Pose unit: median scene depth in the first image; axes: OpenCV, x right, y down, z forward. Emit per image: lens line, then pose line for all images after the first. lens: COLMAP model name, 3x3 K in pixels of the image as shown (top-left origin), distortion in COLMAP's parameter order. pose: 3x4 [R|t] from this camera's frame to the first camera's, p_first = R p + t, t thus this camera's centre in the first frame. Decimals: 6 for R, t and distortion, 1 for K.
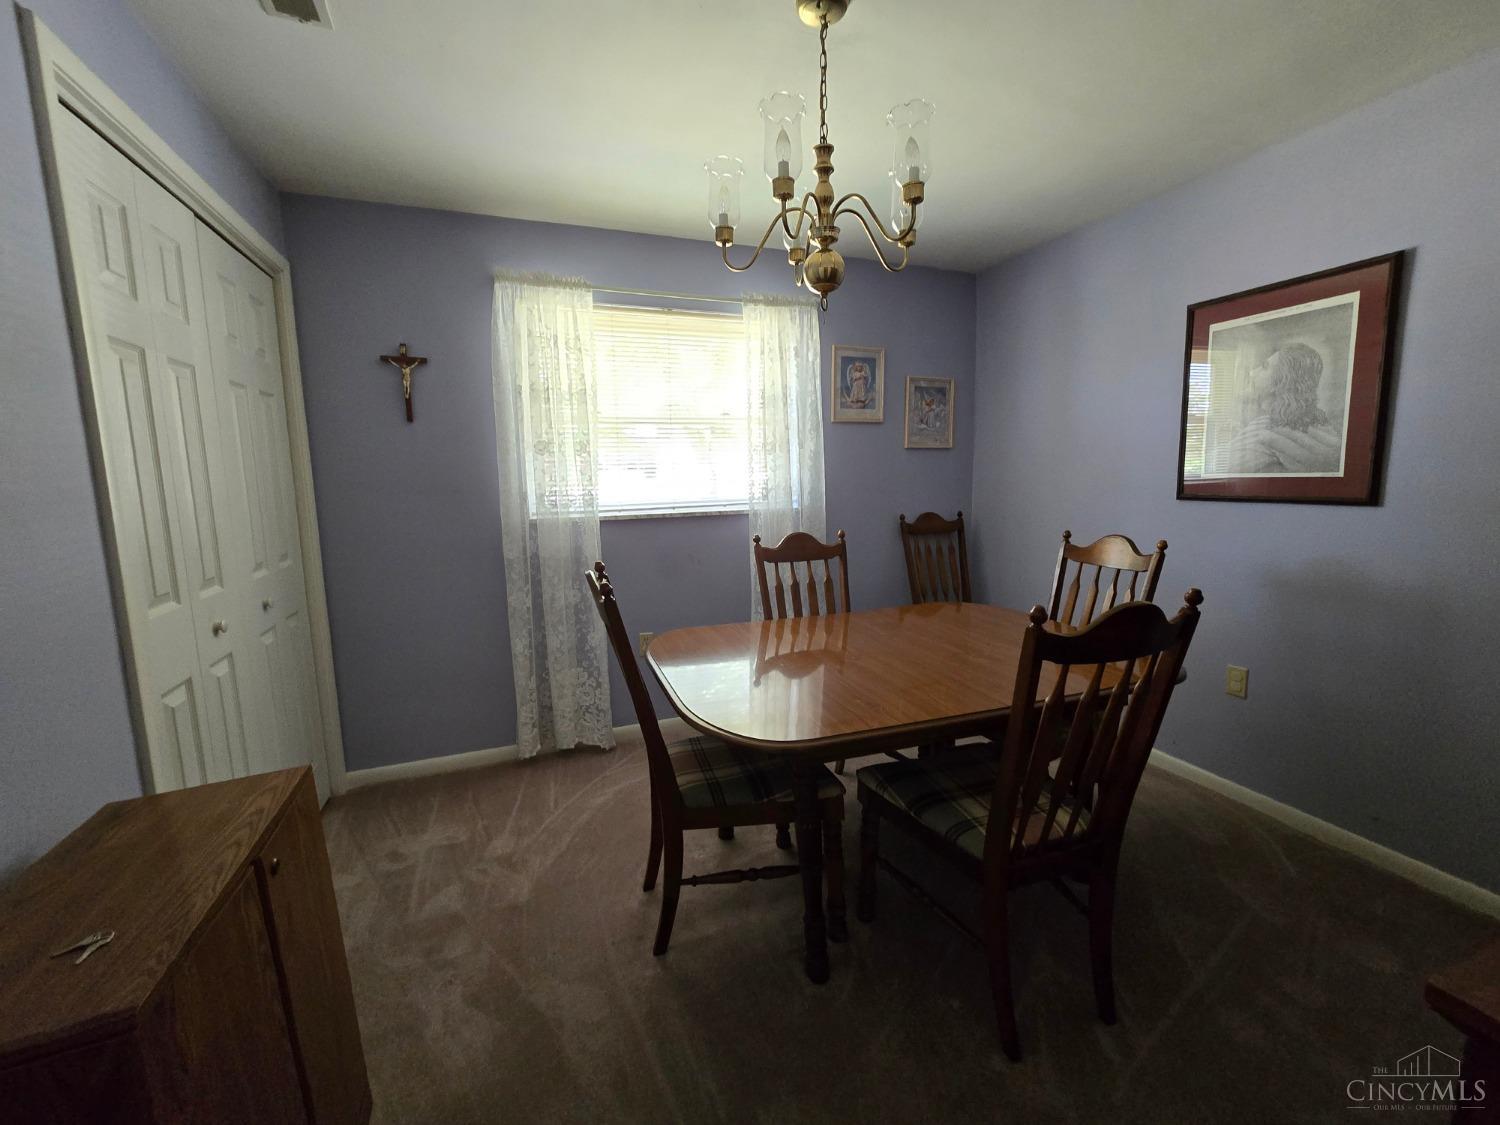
lens RADIAL K [[619.6, 0, 757.9], [0, 619.6, 562.5], [0, 0, 1]] dist [0.002378, -0.000310]
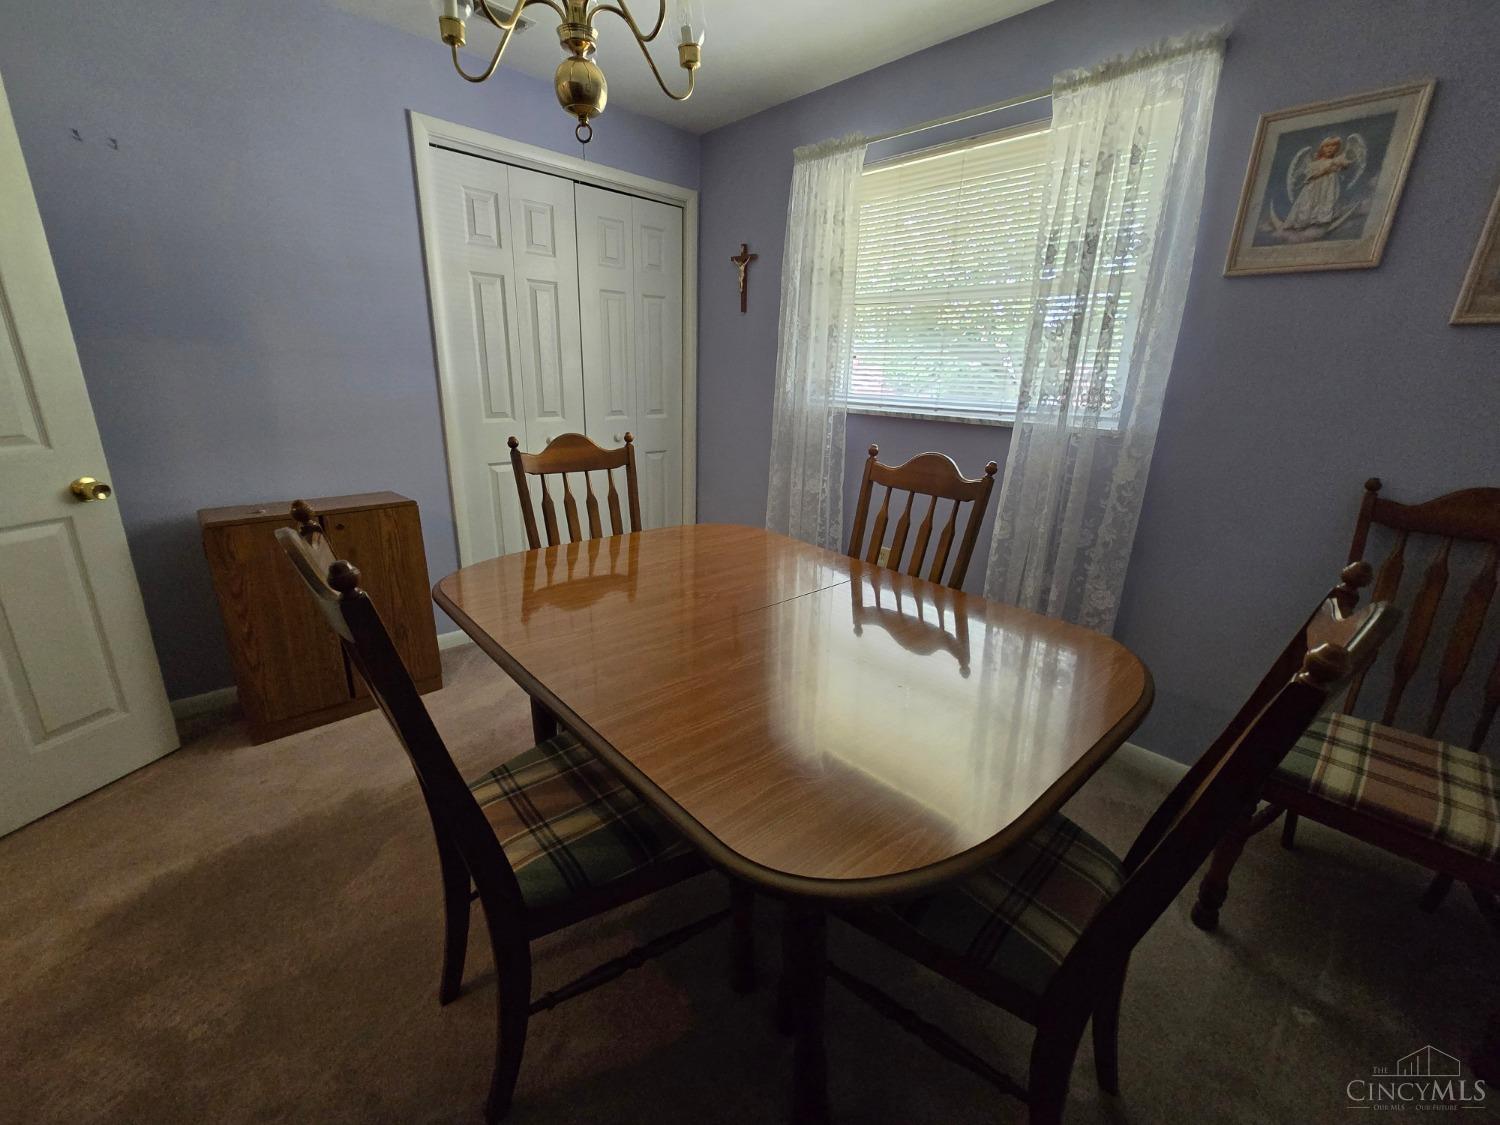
lens RADIAL K [[619.6, 0, 759.5], [0, 619.6, 557.0], [0, 0, 1]] dist [0.002378, -0.000310]
pose [[0.376112, 0.301721, -0.876073, 0.553218], [-0.171872, 0.951807, 0.254017, -0.070709], [0.910494, 0.055034, 0.409843, 0.470120]]
